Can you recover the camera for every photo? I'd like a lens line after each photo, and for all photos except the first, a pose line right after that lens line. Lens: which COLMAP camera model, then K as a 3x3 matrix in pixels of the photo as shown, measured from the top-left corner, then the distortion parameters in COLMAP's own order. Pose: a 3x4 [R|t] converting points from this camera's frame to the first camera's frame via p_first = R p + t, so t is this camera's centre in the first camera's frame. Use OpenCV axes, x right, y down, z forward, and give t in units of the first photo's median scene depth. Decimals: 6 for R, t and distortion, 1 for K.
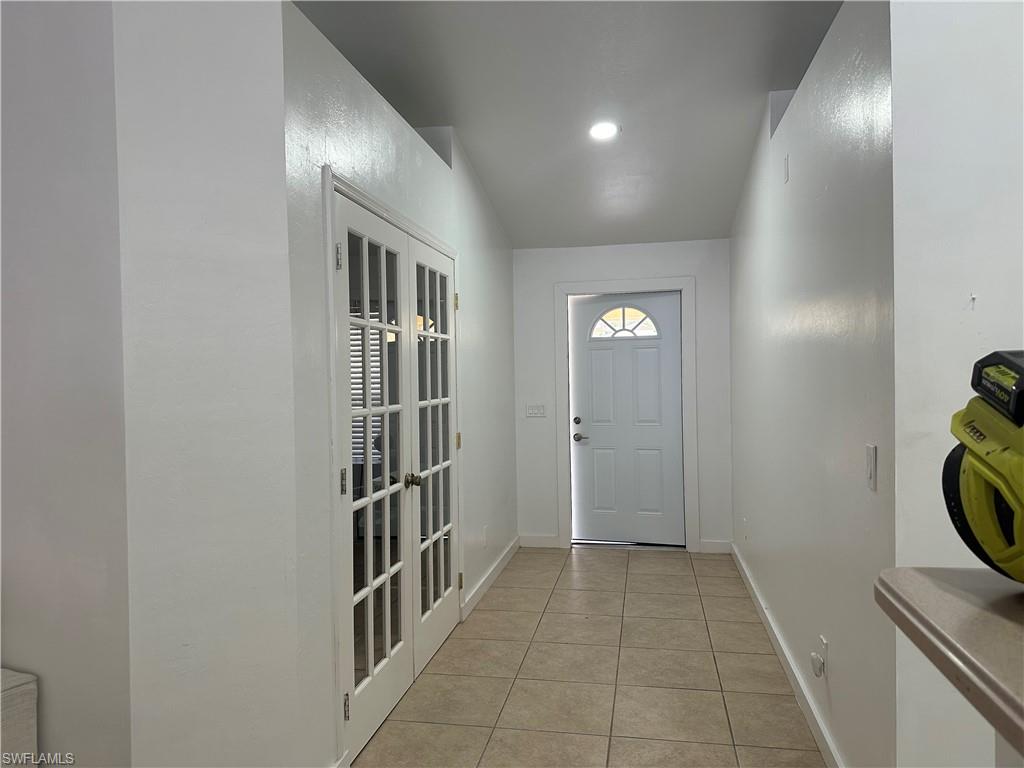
lens RADIAL K [[710.6, 0, 506.9], [0, 710.6, 379.0], [0, 0, 1]] dist [0.104995, -0.172201]
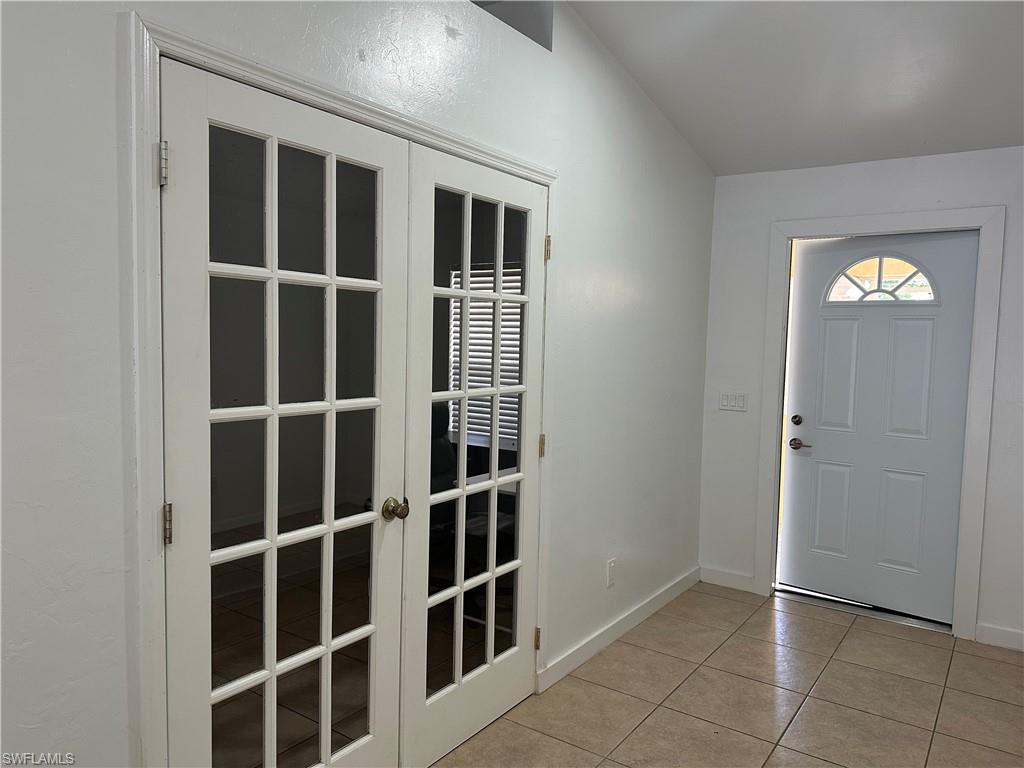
lens RADIAL K [[721.9, 0, 512.0], [0, 721.9, 384.0], [0, 0, 1]] dist [0.047831, -0.071783]
pose [[0.910015, 0.065597, -0.409354, 0.139095], [-0.039400, 0.996618, 0.072116, -0.018097], [0.412700, -0.049498, 0.909521, 0.243317]]
